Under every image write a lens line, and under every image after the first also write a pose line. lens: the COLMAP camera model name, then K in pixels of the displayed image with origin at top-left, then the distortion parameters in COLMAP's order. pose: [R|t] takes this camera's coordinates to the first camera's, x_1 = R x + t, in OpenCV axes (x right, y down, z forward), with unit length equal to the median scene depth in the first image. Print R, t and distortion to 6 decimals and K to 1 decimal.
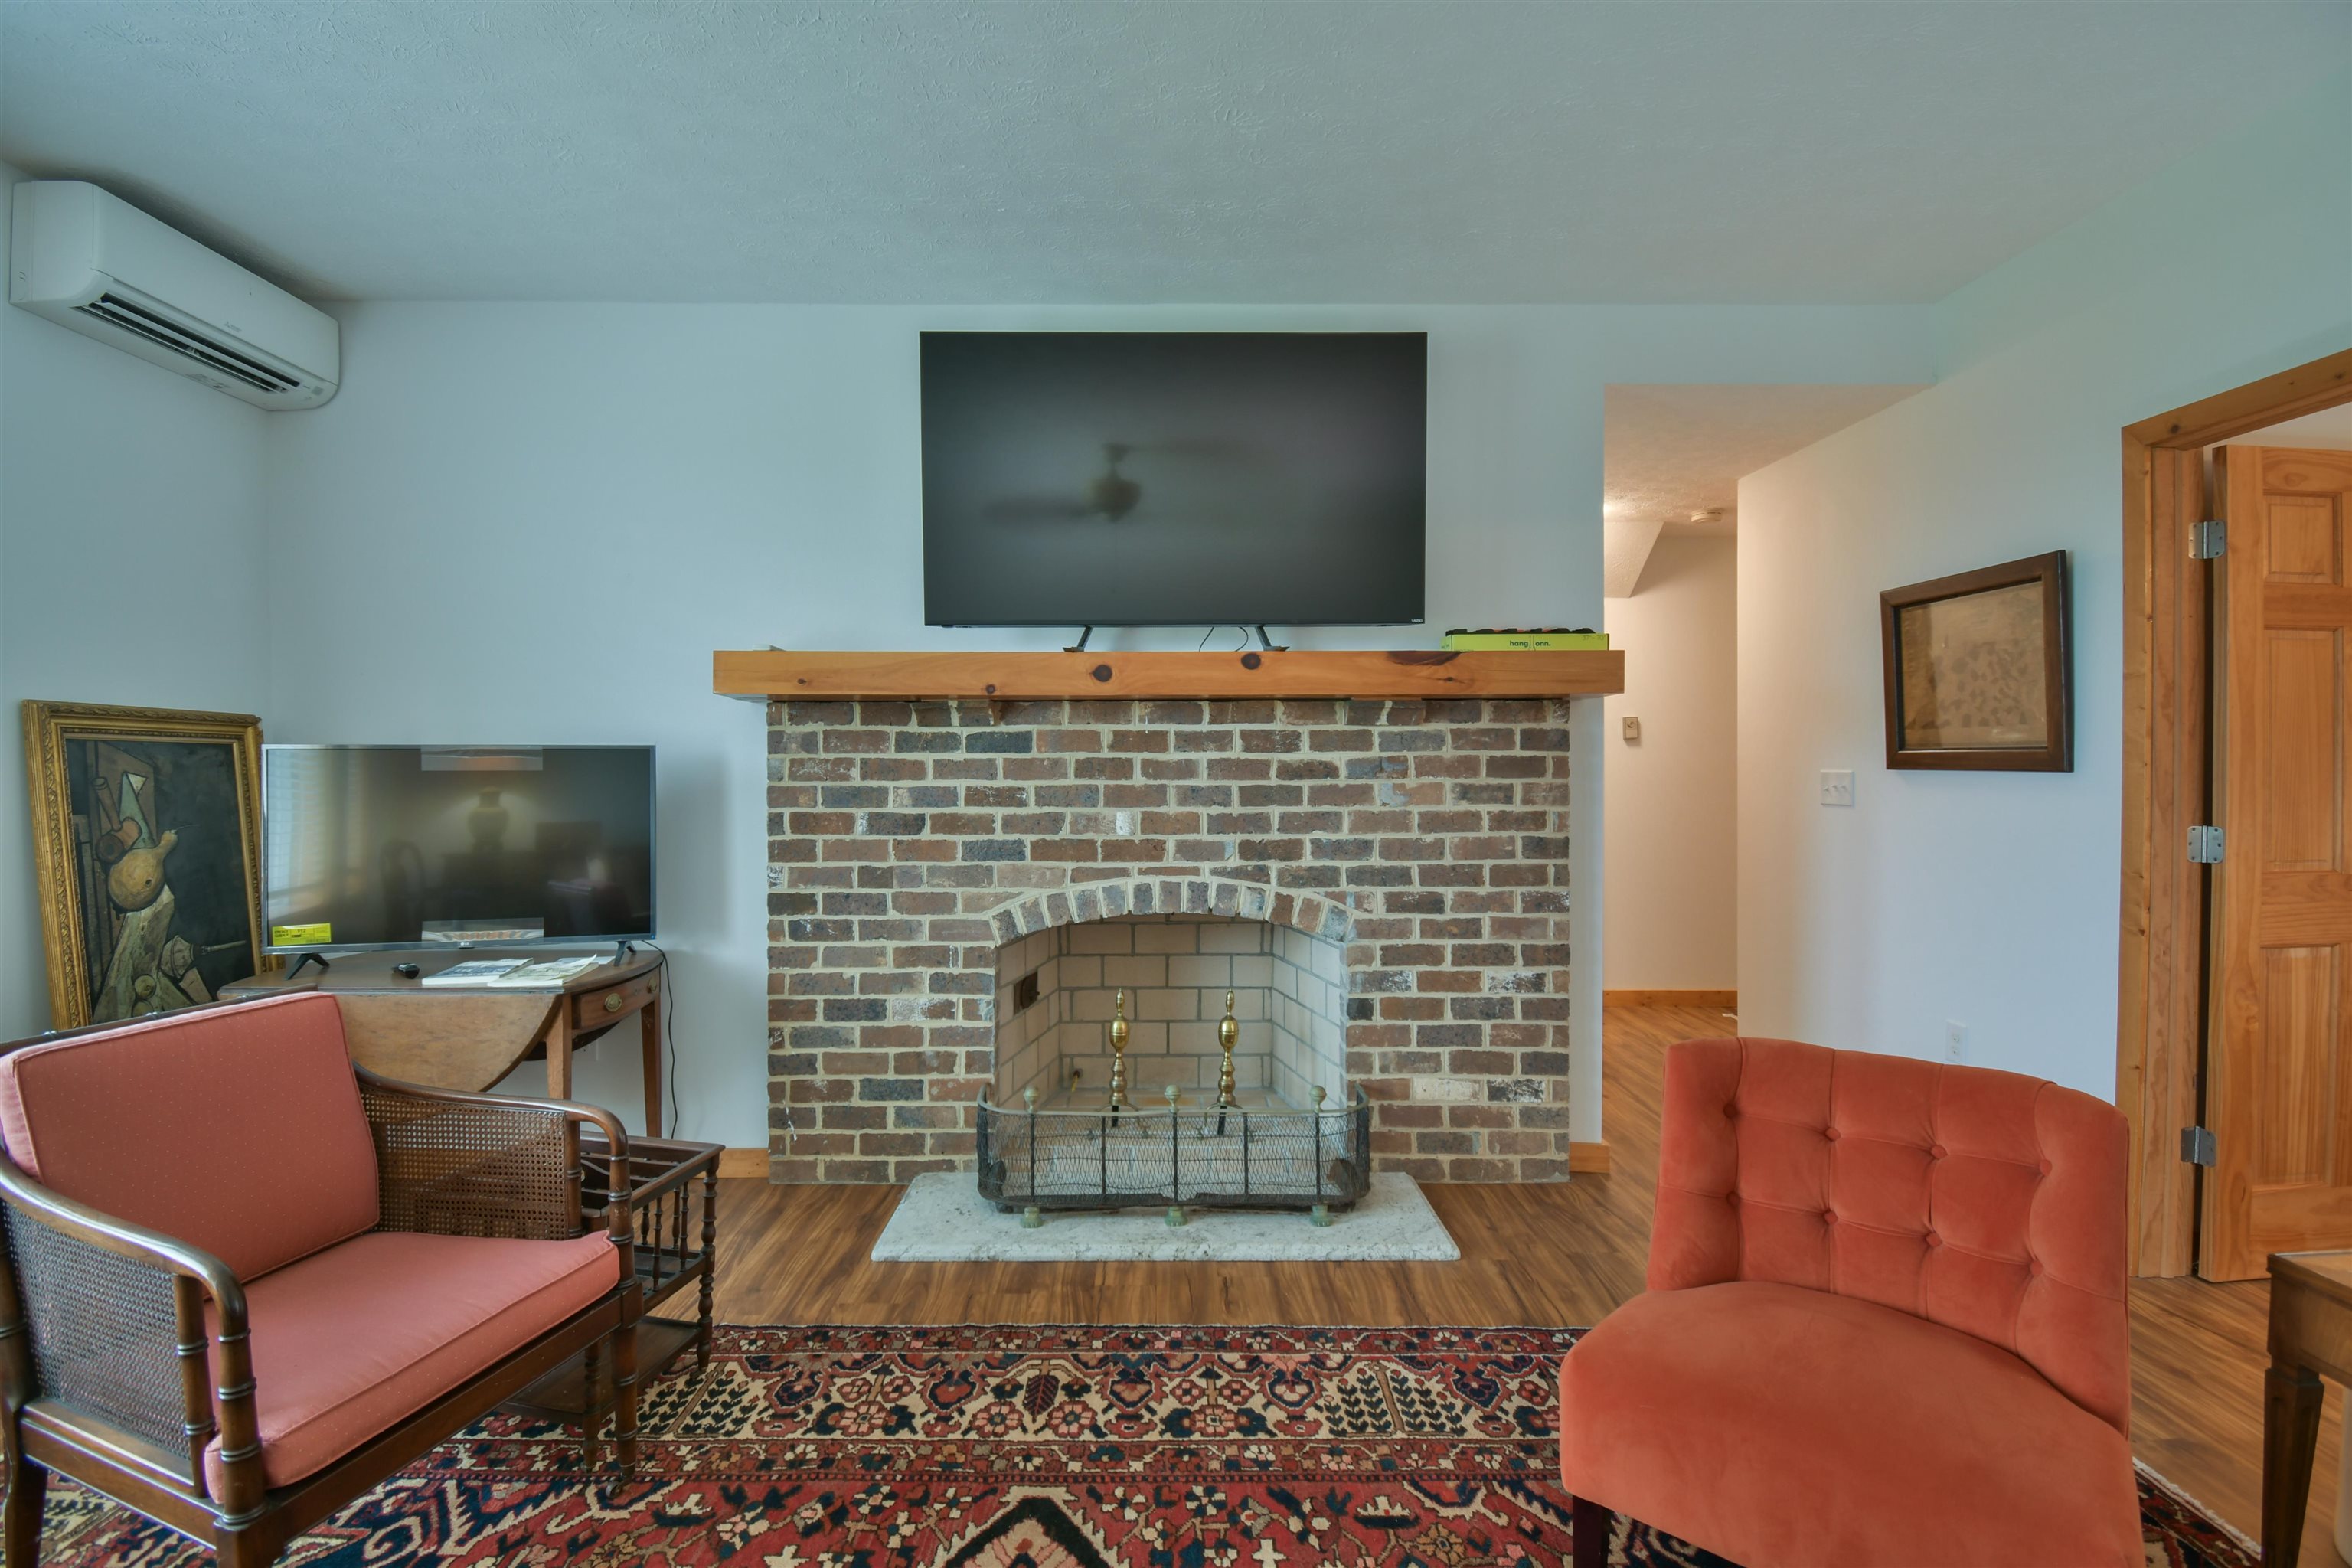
lens RADIAL K [[1057.2, 0, 1123.8], [0, 1057.2, 778.8], [0, 0, 1]] dist [0.015341, -0.020150]
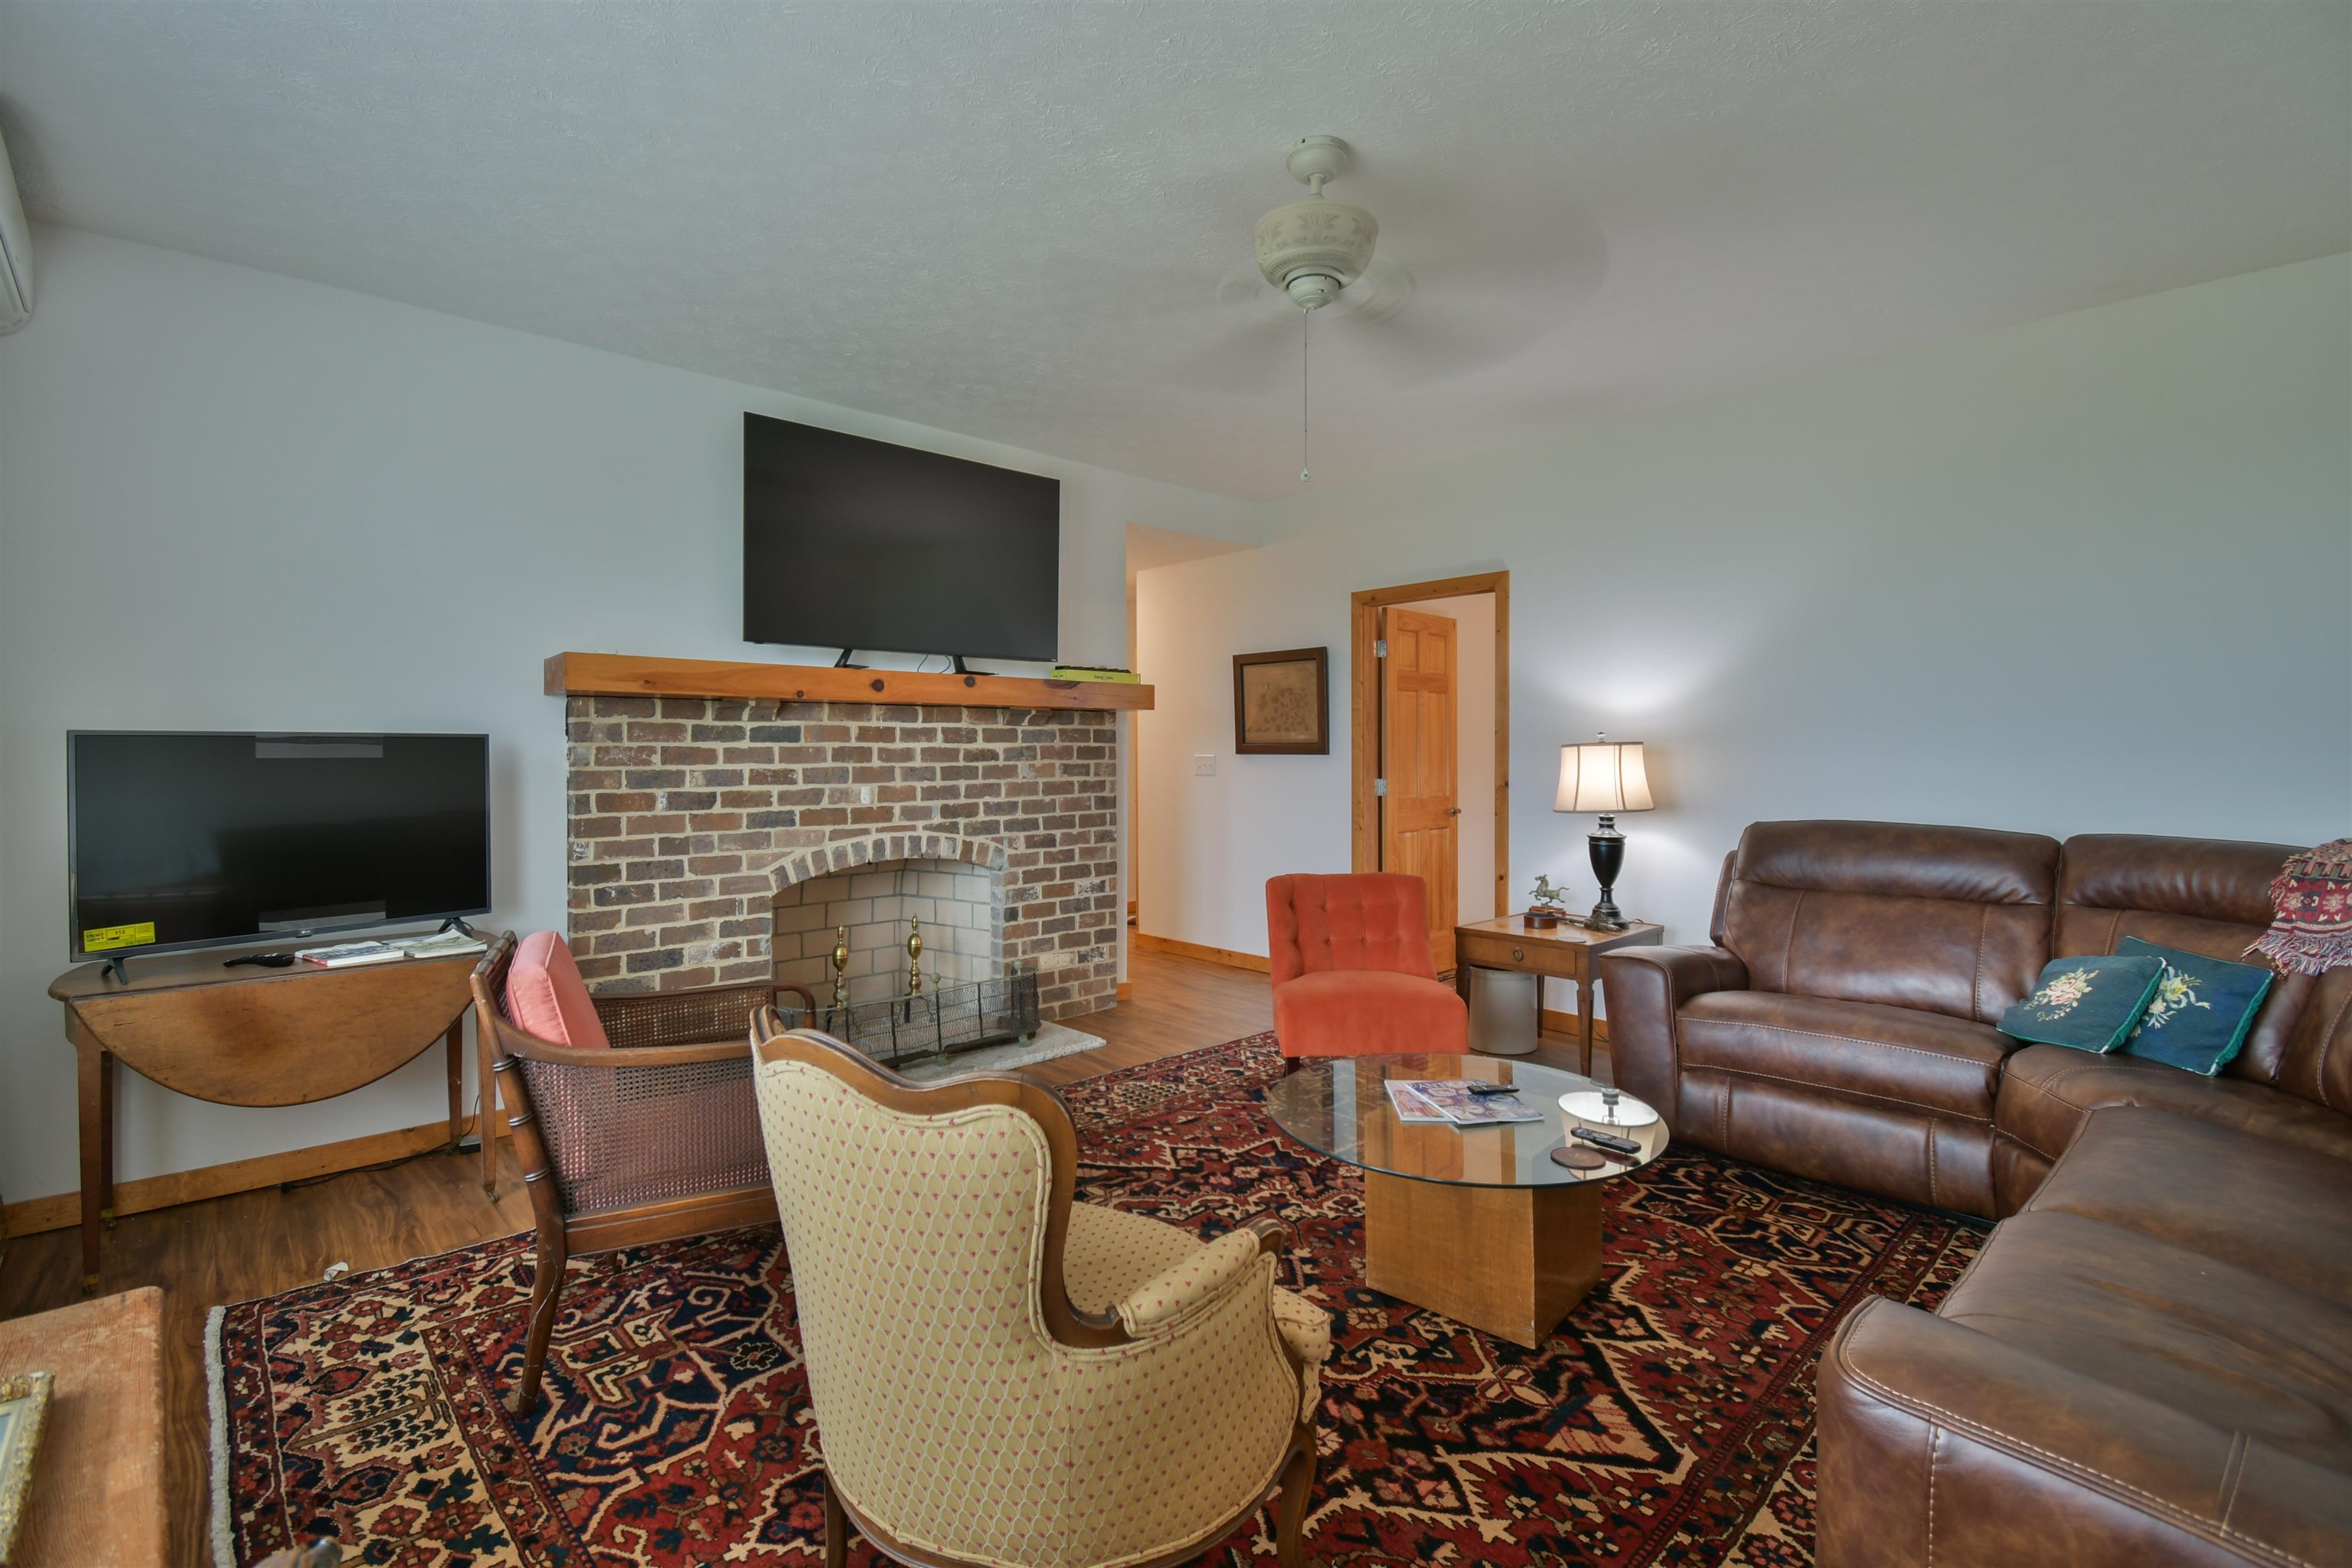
lens RADIAL K [[1057.2, 0, 1177.3], [0, 1057.2, 771.0], [0, 0, 1]] dist [0.015341, -0.020150]
pose [[0.726561, -0.013350, 0.686972, -0.642557], [0.012393, 0.999903, 0.006324, 0.007706], [-0.686990, 0.003919, 0.726656, -0.257374]]
